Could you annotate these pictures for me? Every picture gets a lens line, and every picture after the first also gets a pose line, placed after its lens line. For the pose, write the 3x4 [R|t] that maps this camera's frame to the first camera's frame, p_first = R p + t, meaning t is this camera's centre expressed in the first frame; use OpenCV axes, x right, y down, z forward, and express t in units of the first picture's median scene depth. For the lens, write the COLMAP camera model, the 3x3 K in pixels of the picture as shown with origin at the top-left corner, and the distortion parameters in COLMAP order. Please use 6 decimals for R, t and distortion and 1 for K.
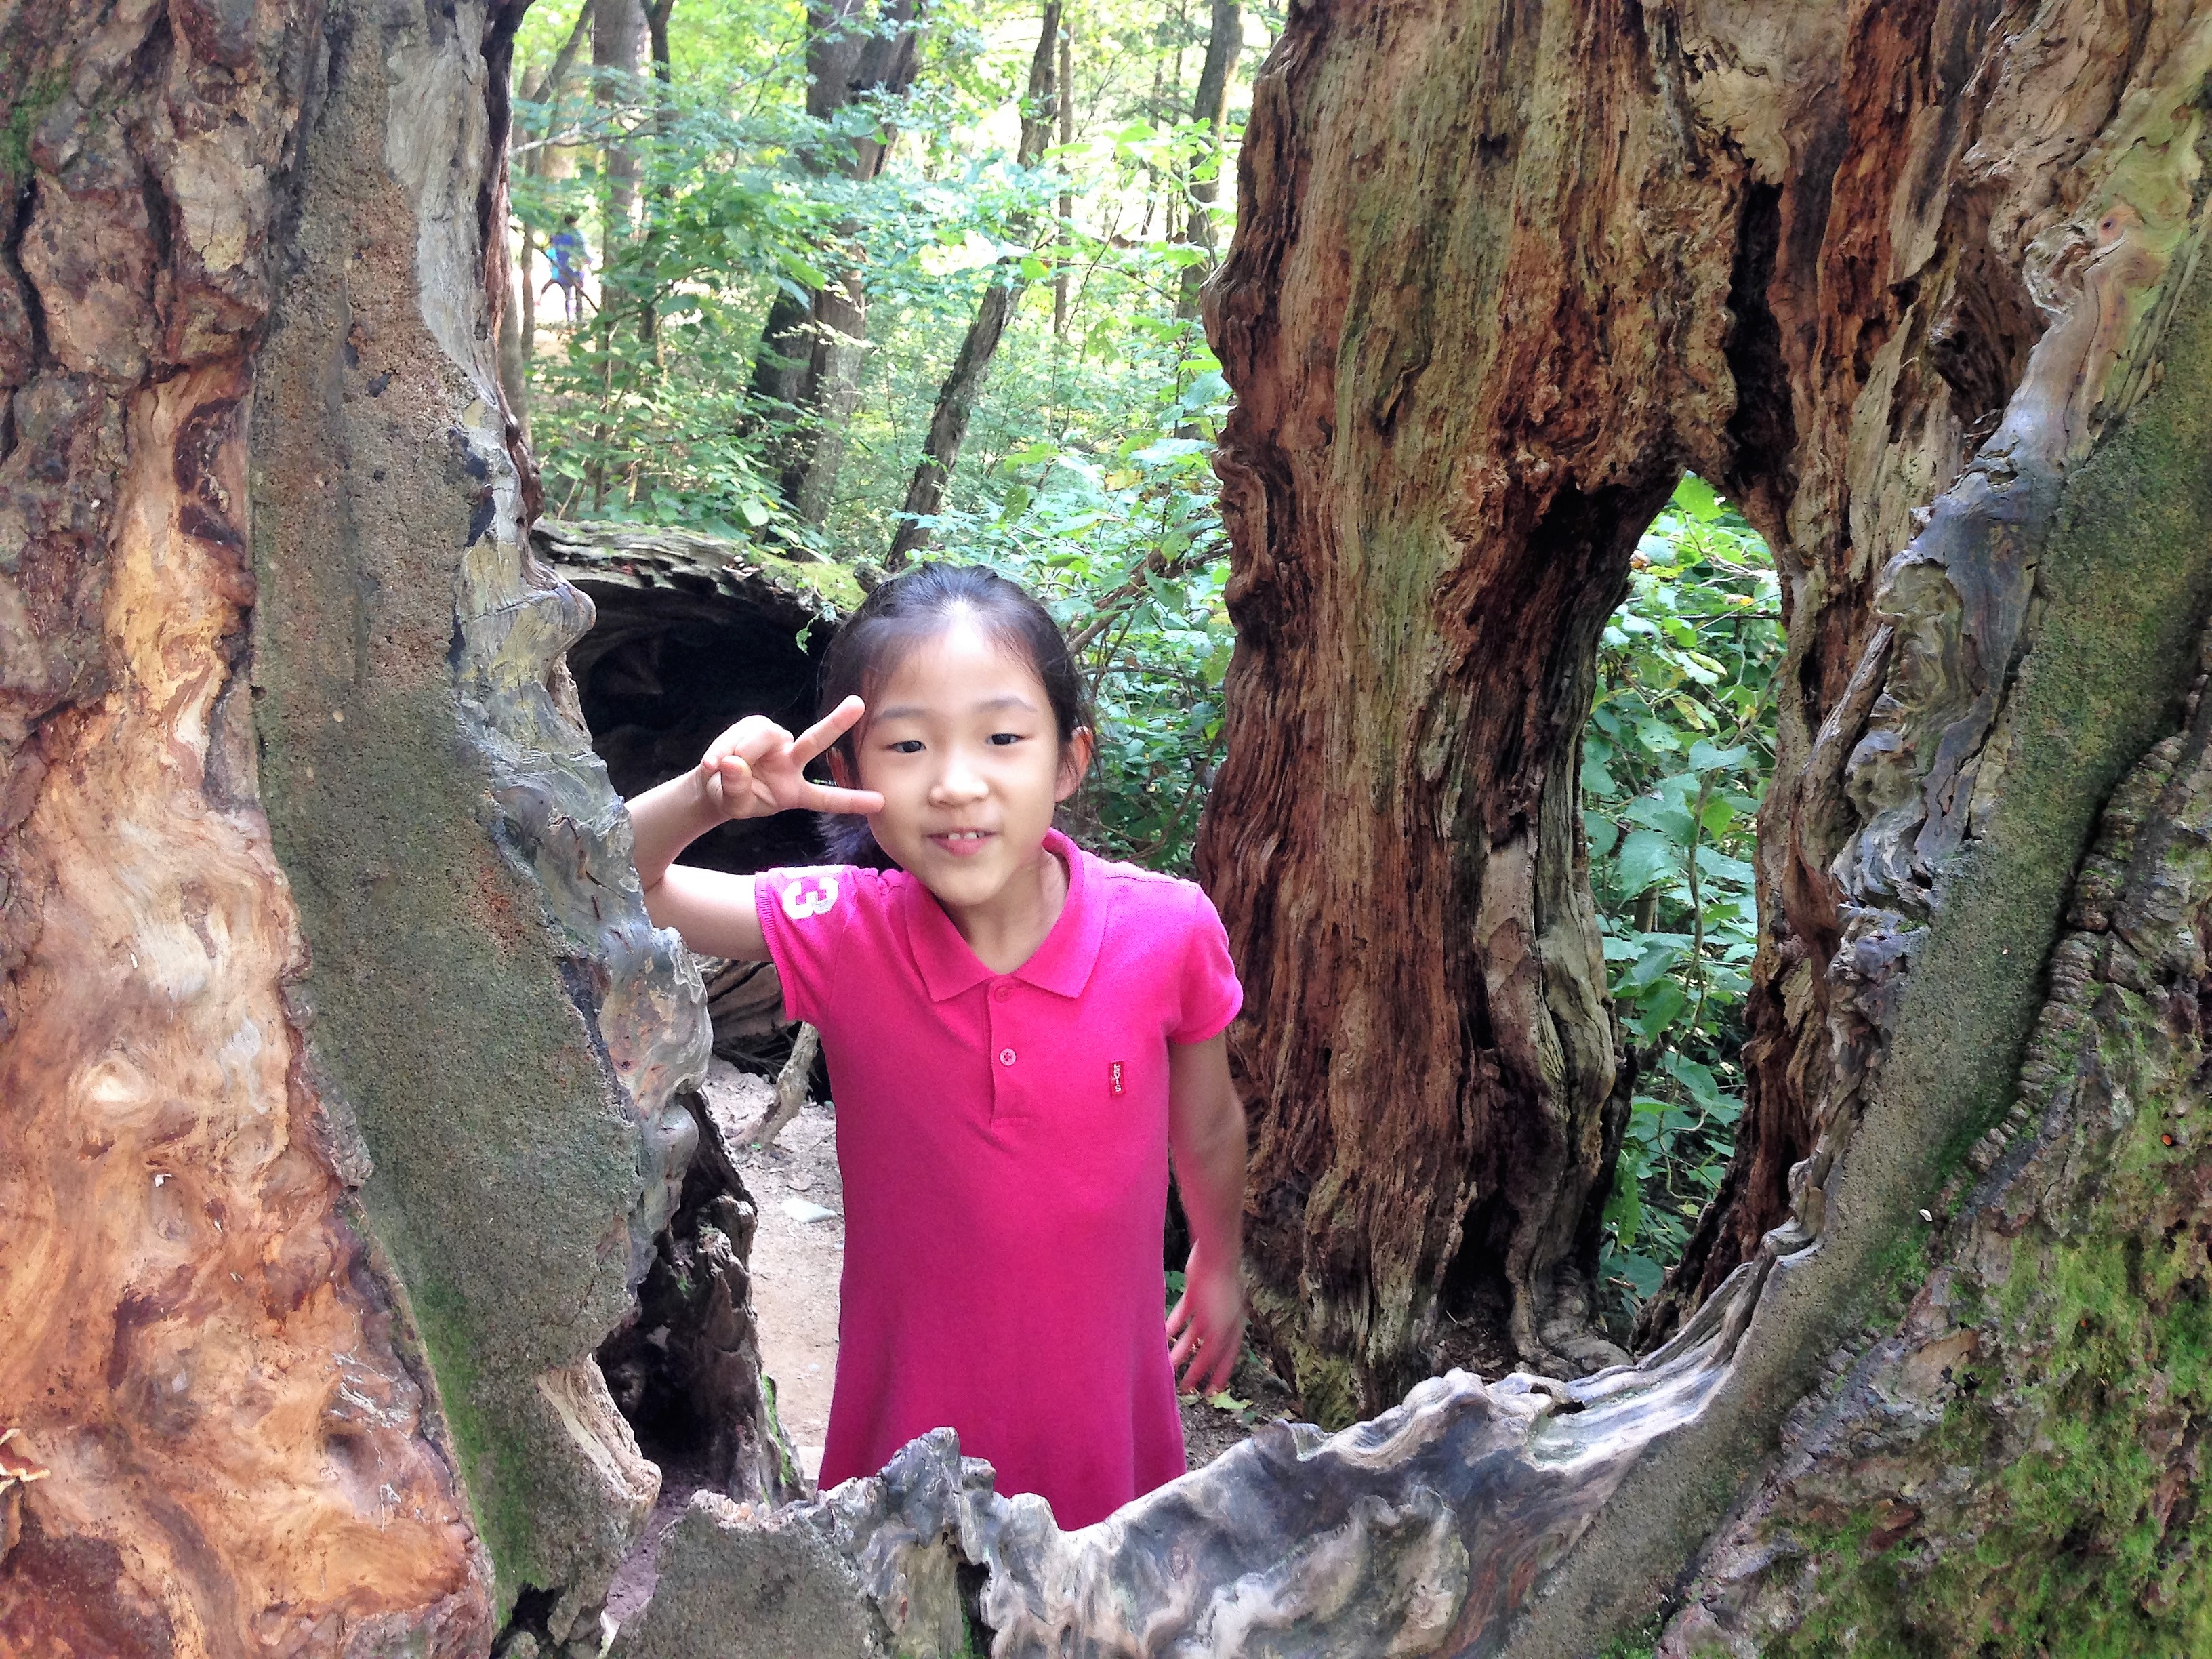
lens RADIAL K [[2106.1, 0, 1105.5], [0, 2106.1, 810.7], [0, 0, 1]] dist [0.042025, 0.000000]
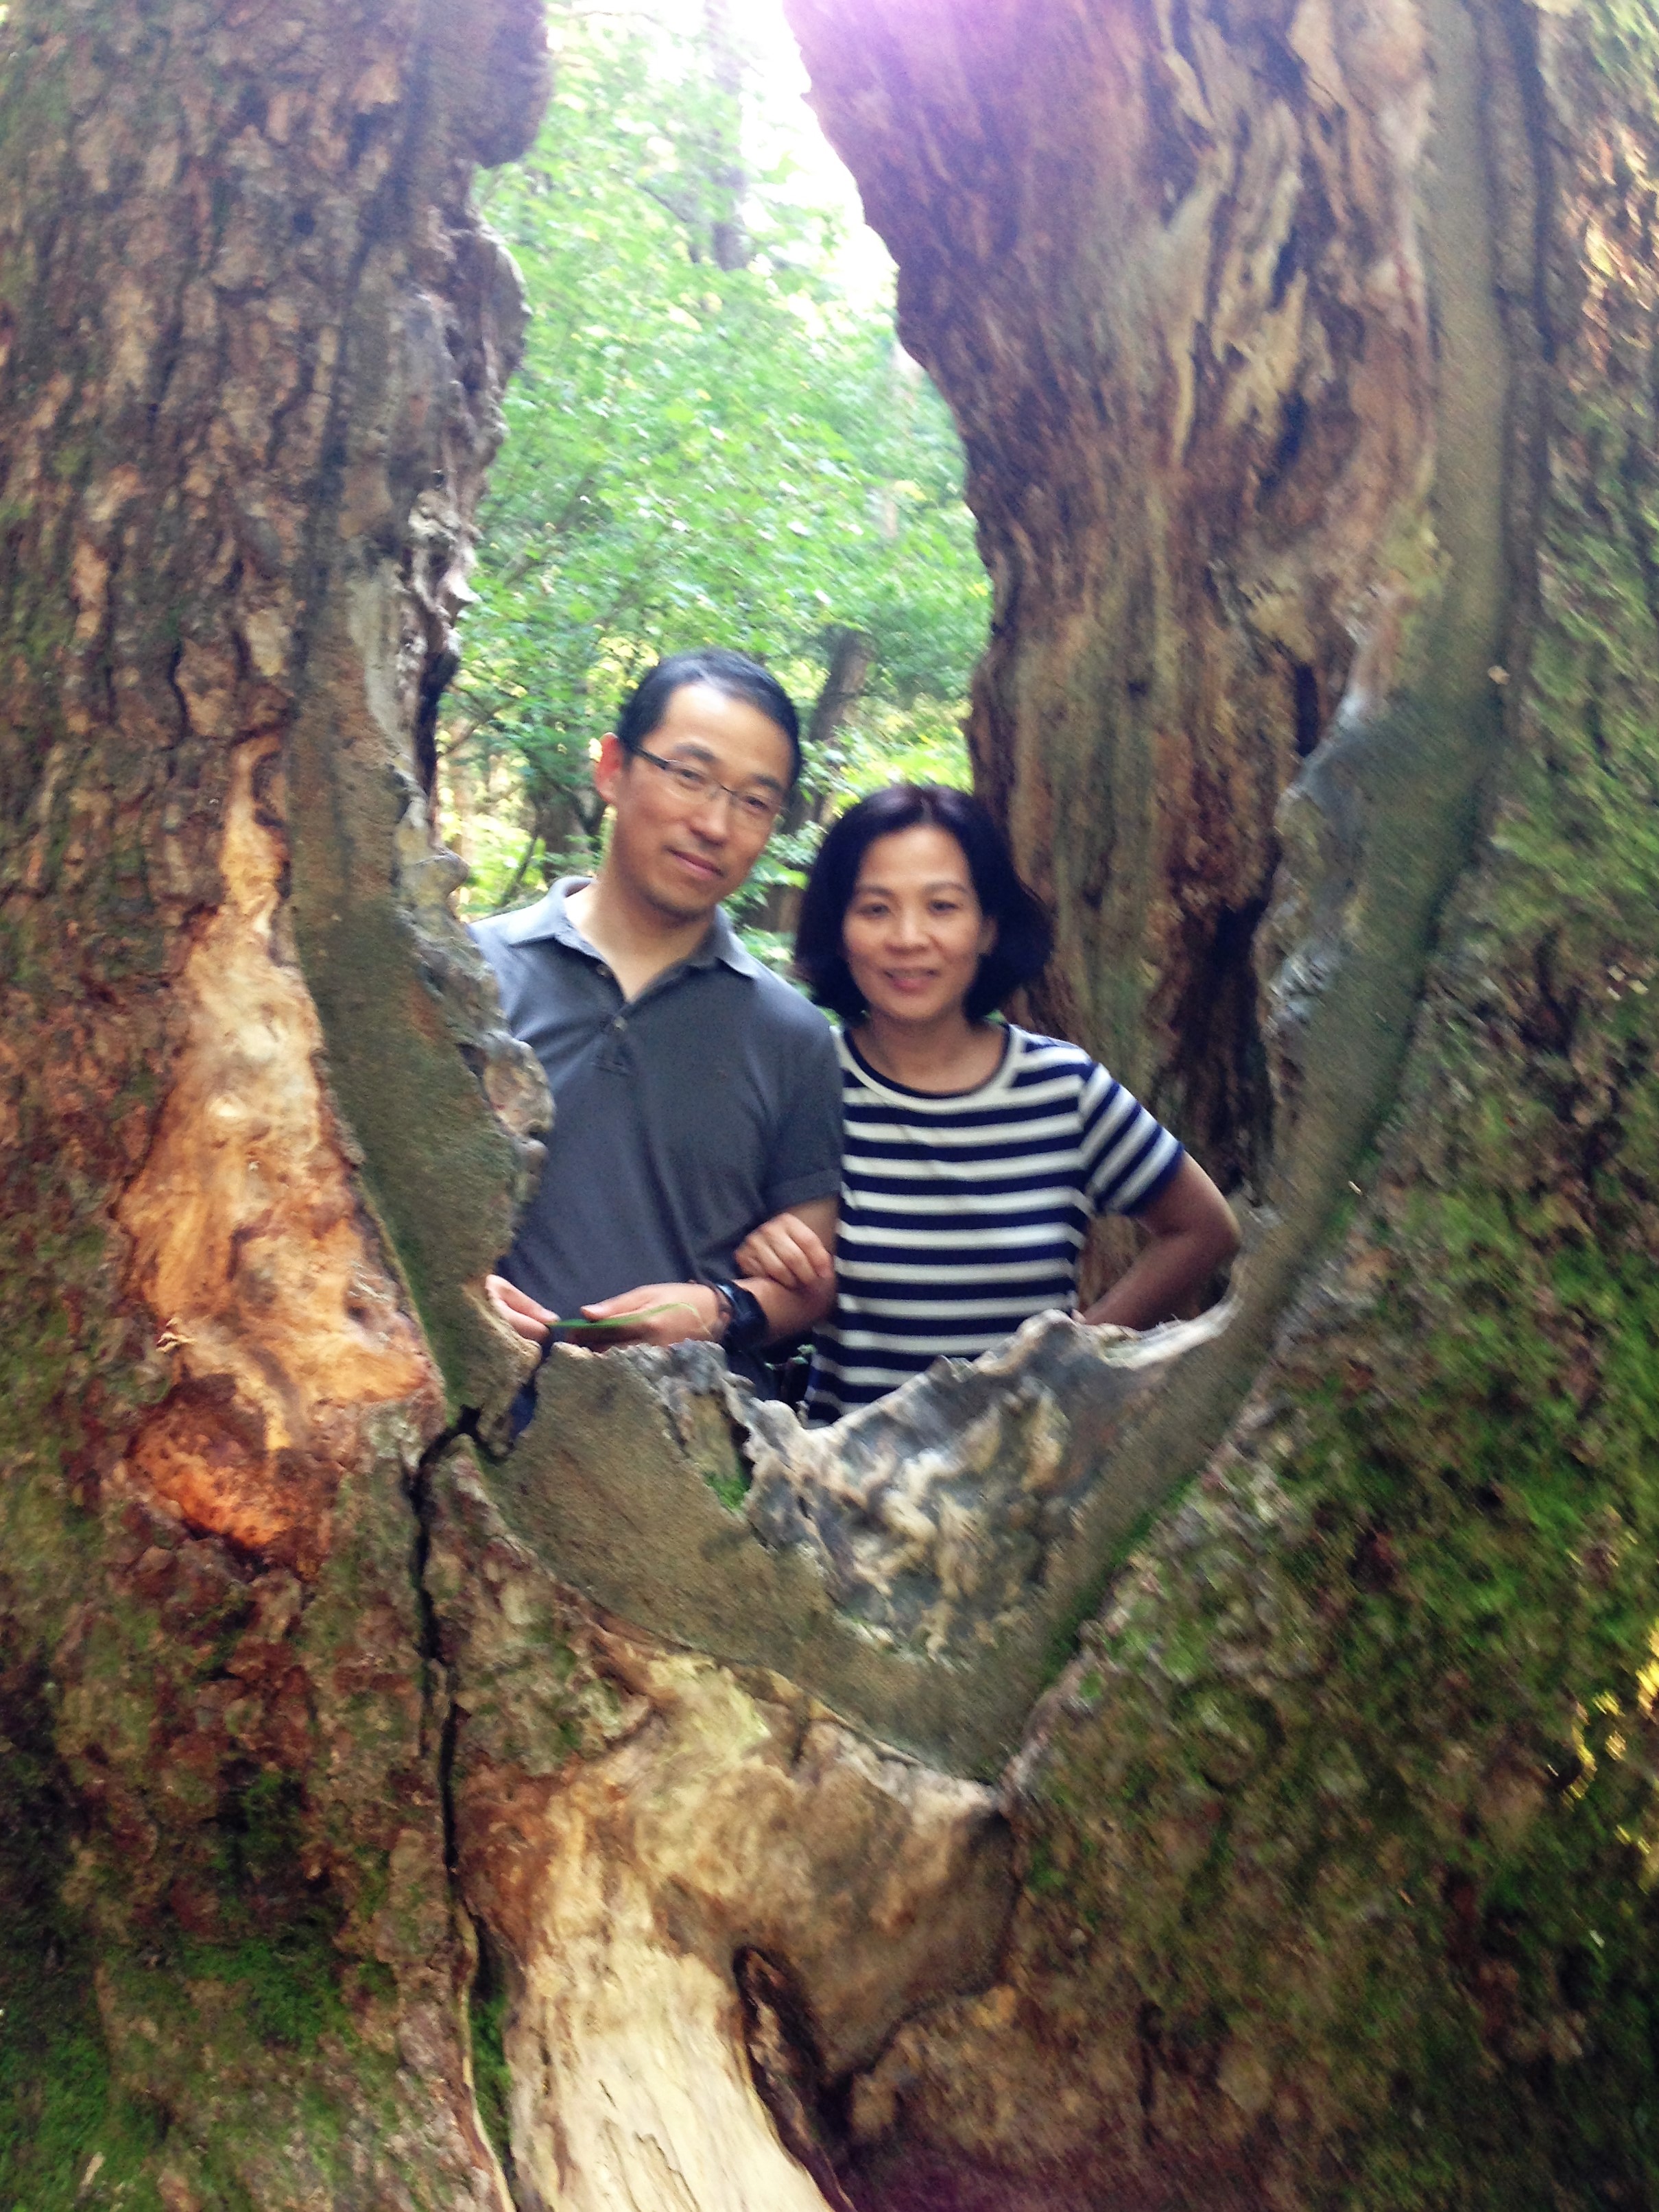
lens RADIAL K [[2106.0, 0, 805.6], [0, 2106.0, 1113.6], [0, 0, 1]] dist [0.042025, 0.000000]
pose [[0.983455, -0.124559, -0.131534, 0.204947], [0.090556, 0.966897, -0.238557, 0.464022], [0.156894, 0.222699, 0.962179, -0.525200]]
